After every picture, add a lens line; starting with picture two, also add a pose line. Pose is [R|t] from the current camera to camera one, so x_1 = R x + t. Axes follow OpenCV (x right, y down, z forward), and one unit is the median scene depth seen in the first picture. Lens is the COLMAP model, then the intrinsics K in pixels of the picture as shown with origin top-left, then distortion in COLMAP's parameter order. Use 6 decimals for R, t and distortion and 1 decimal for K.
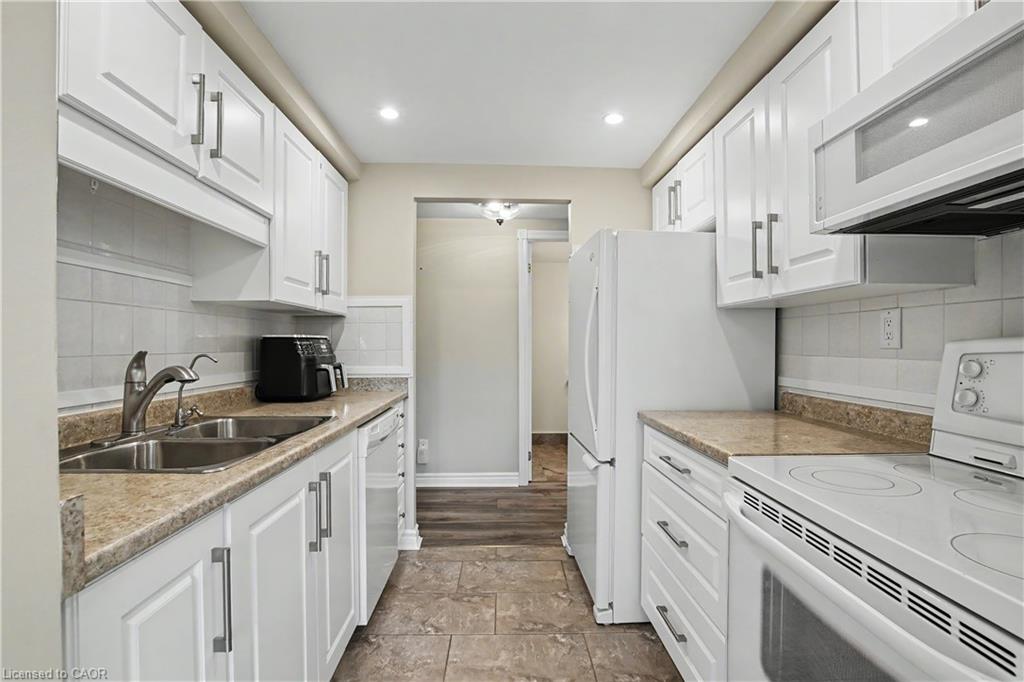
lens RADIAL K [[485.6, 0, 512.7], [0, 485.6, 344.5], [0, 0, 1]] dist [-0.037274, 0.003320]
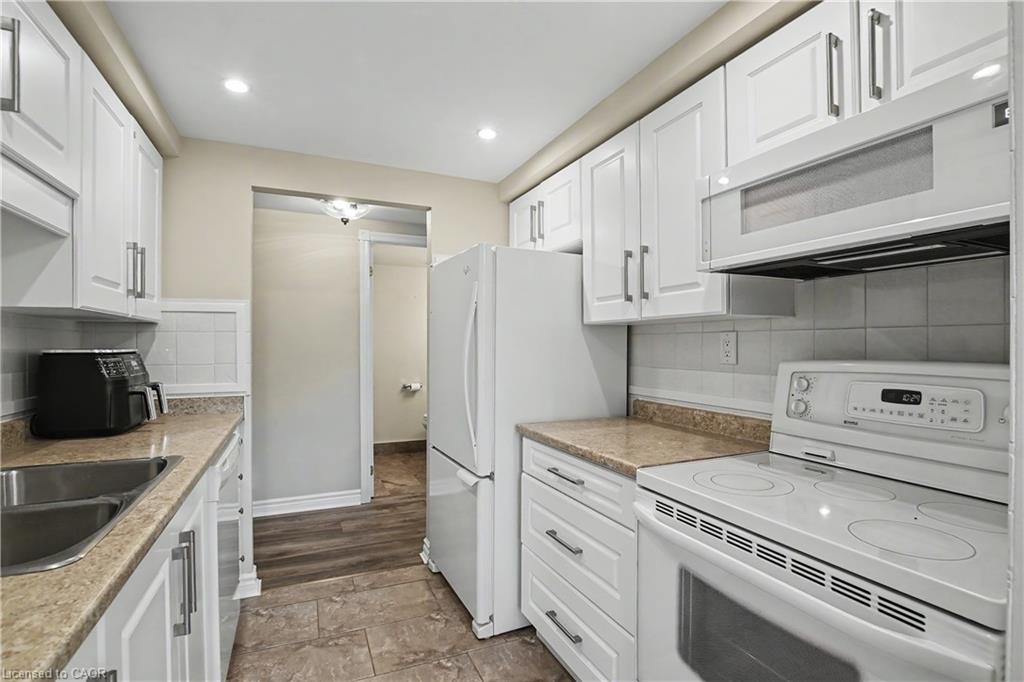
lens RADIAL K [[485.6, 0, 510.0], [0, 485.6, 343.1], [0, 0, 1]] dist [-0.037274, 0.003320]
pose [[0.922450, 0.000405, 0.386115, -0.152207], [-0.000145, 1.000000, -0.000703, -0.034168], [-0.386115, 0.000593, 0.922450, 0.055771]]
